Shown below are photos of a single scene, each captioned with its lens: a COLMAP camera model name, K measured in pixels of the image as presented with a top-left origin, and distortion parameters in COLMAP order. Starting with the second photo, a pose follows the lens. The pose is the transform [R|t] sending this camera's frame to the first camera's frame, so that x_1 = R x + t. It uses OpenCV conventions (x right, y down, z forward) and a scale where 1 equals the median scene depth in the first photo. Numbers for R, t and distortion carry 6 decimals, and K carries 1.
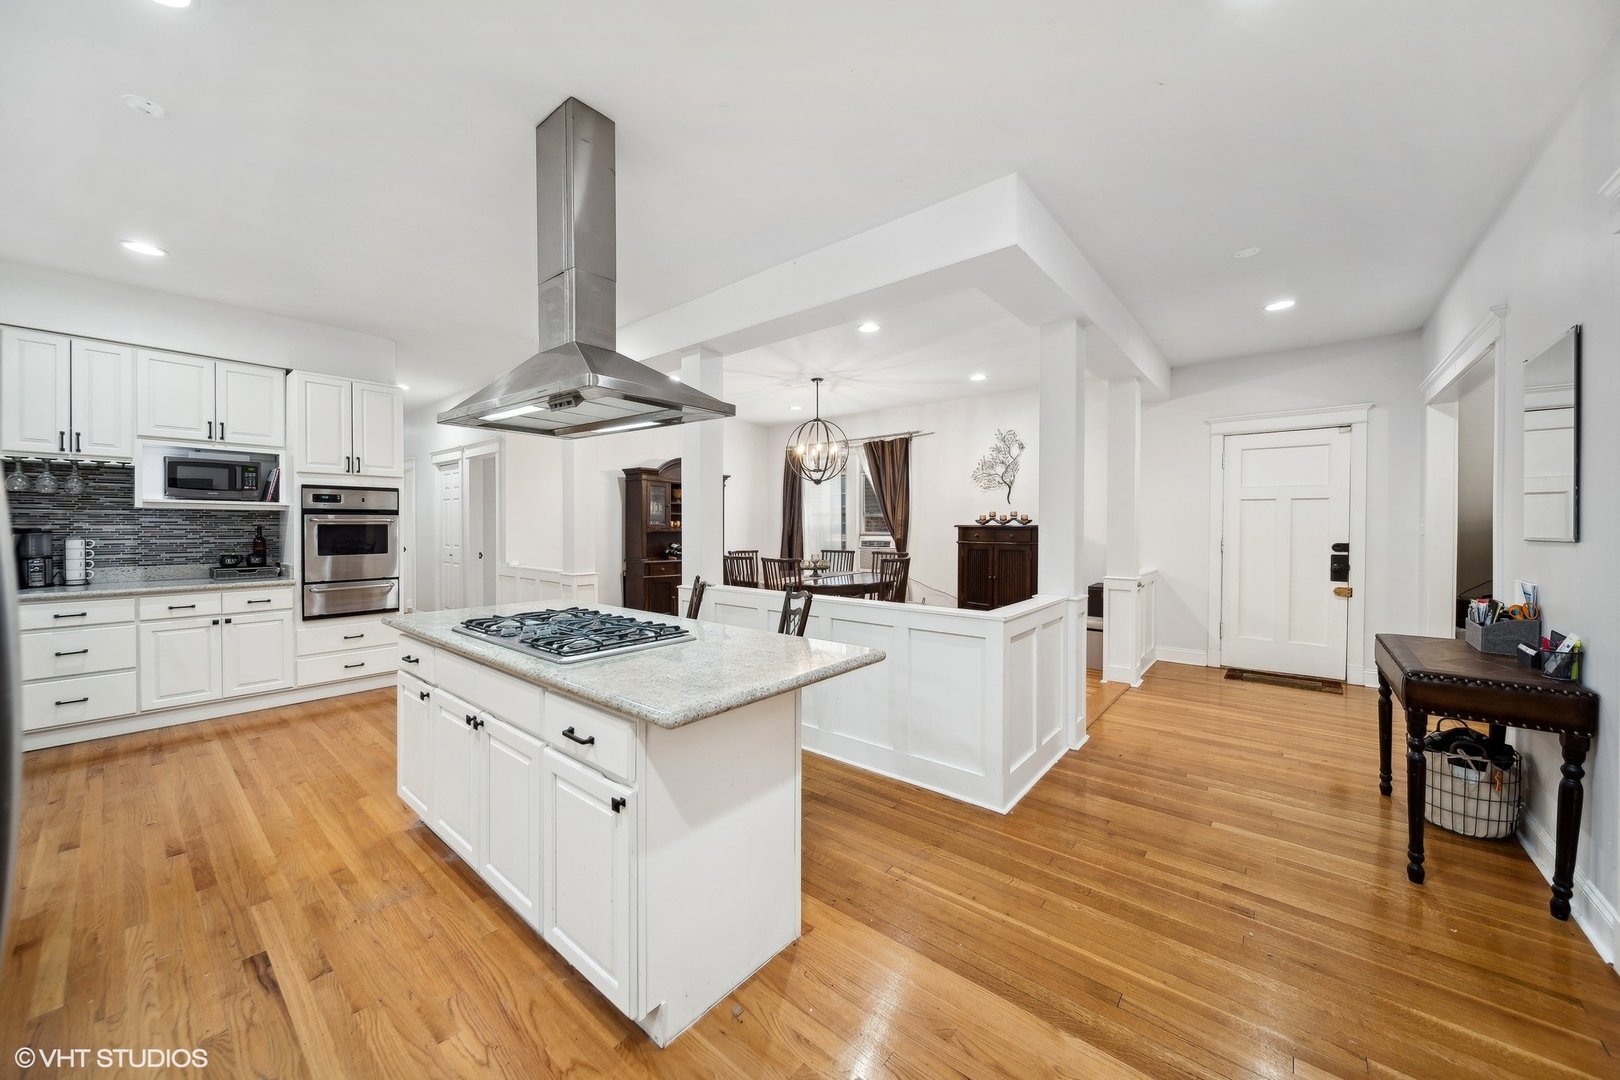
lens RADIAL K [[574.9, 0, 803.1], [0, 574.9, 534.5], [0, 0, 1]] dist [0.007930, -0.002425]
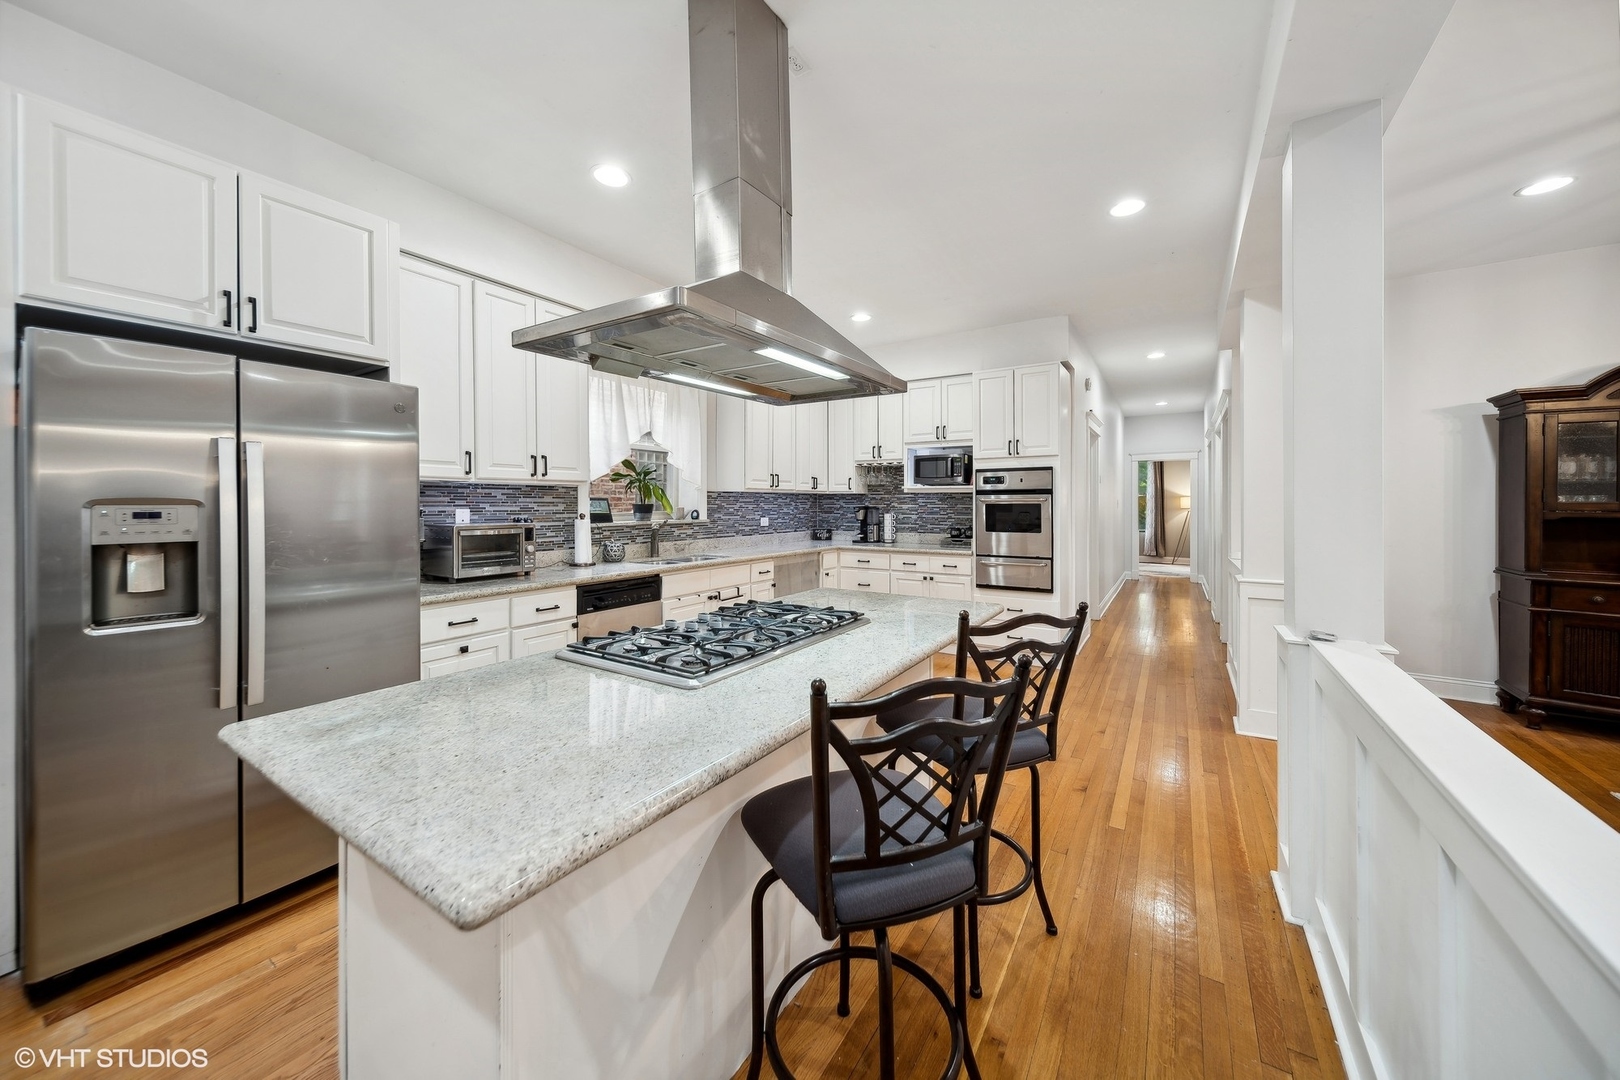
lens RADIAL K [[574.9, 0, 816.1], [0, 574.9, 505.0], [0, 0, 1]] dist [0.007930, -0.002425]
pose [[0.110670, 0.000500, -0.993857, 0.177101], [-0.016726, 0.999859, -0.001359, -0.006542], [0.993716, 0.016774, 0.110663, 0.410954]]
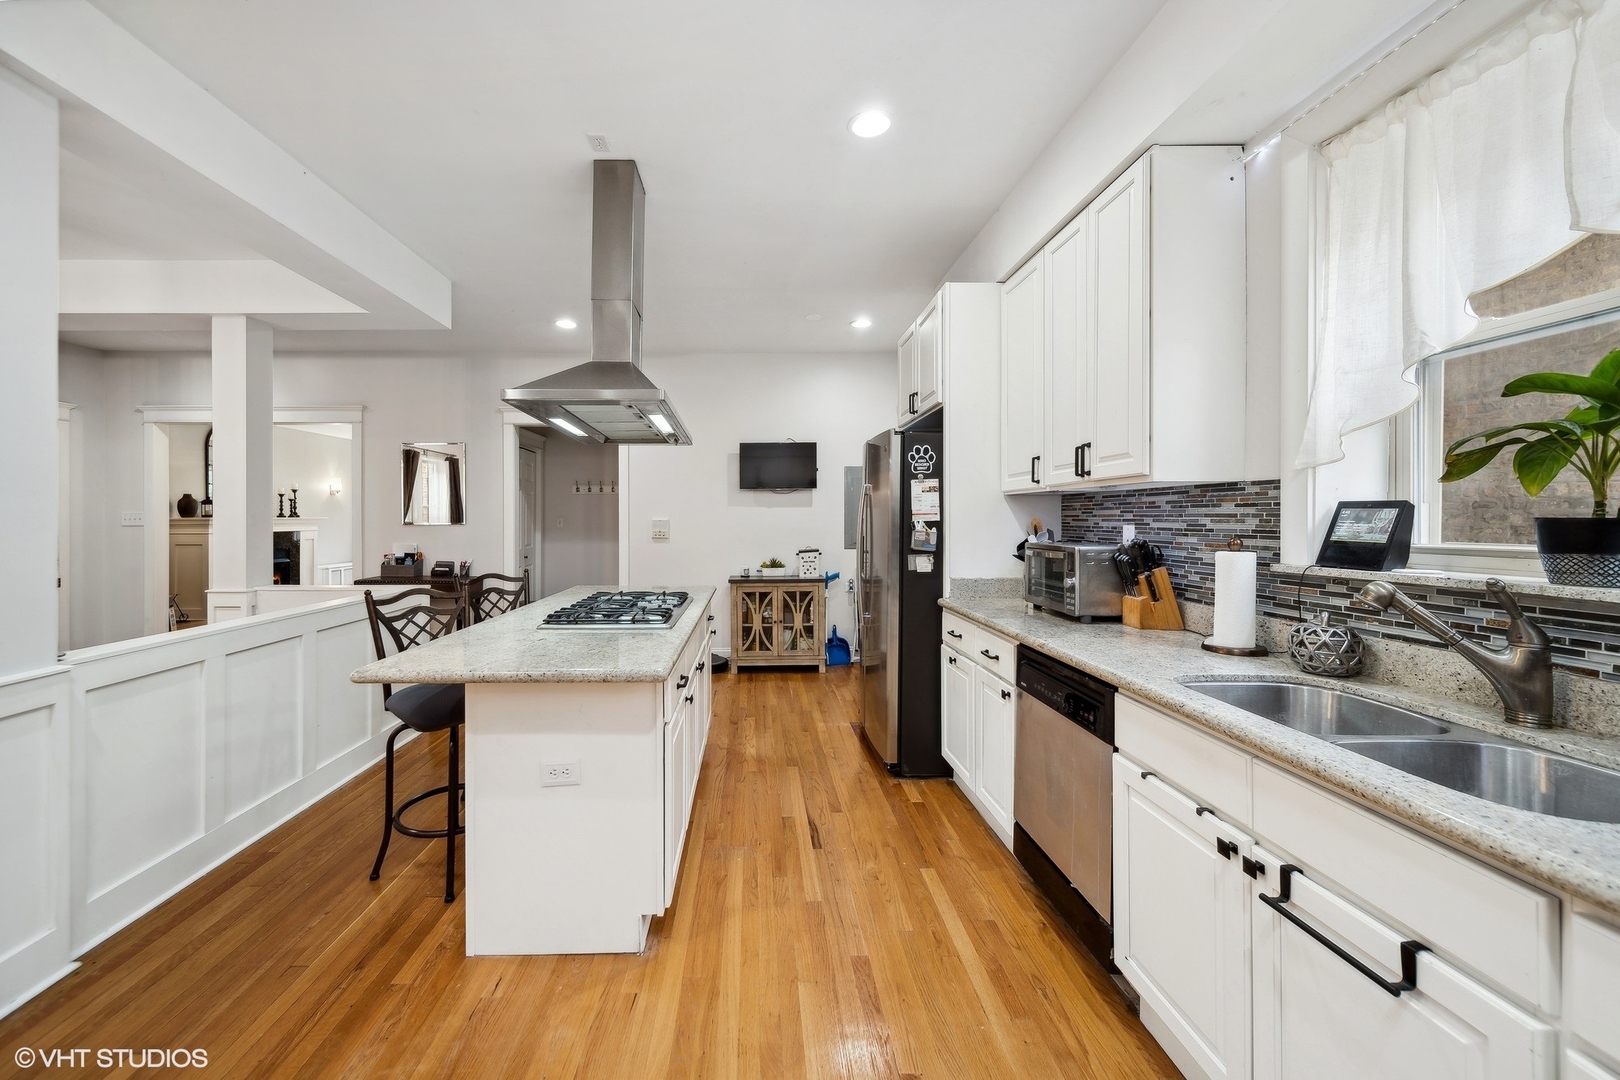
lens RADIAL K [[614.7, 0, 762.8], [0, 614.7, 523.6], [0, 0, 1]] dist [-0.000985, 0.000234]
pose [[-0.647793, -0.008516, 0.761769, -0.600745], [0.011843, 0.999704, 0.021247, -0.011111], [-0.761725, 0.022785, -0.647500, 0.621525]]
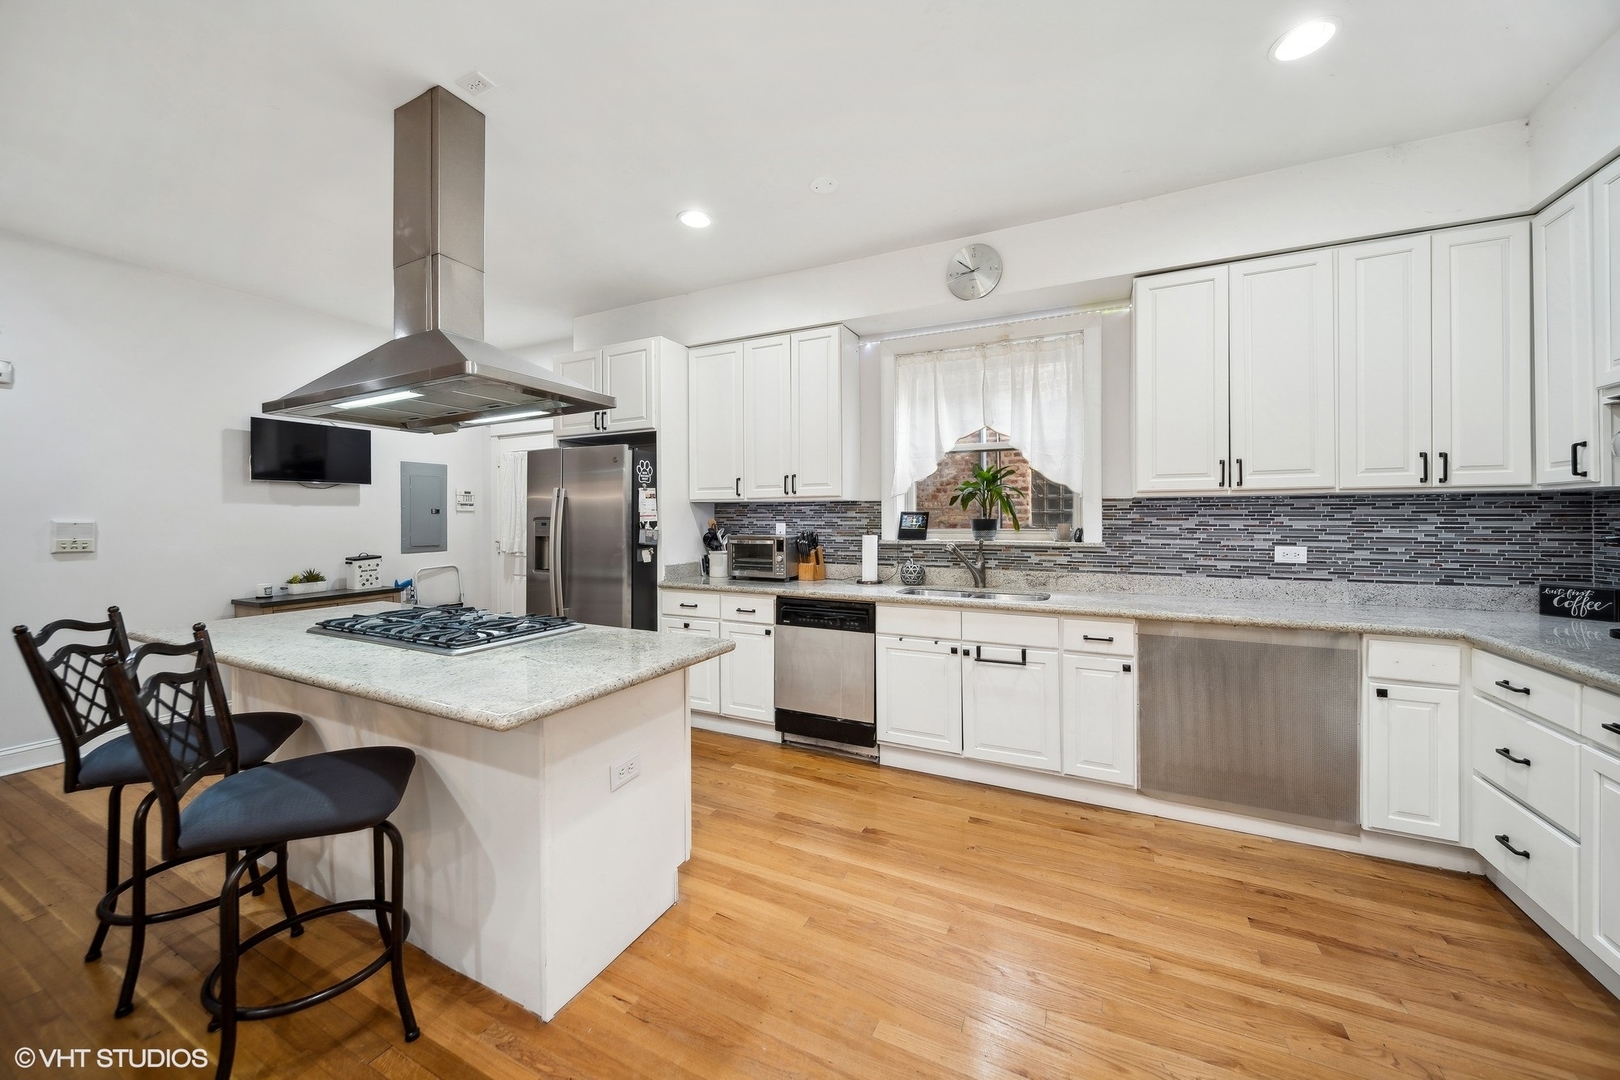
lens RADIAL K [[574.9, 0, 806.8], [0, 574.9, 519.3], [0, 0, 1]] dist [0.007930, -0.002425]
pose [[-0.974106, -0.000620, -0.226090, -0.300454], [-0.005033, 0.999808, 0.018942, -0.015448], [0.226035, 0.019589, -0.973922, 0.824302]]
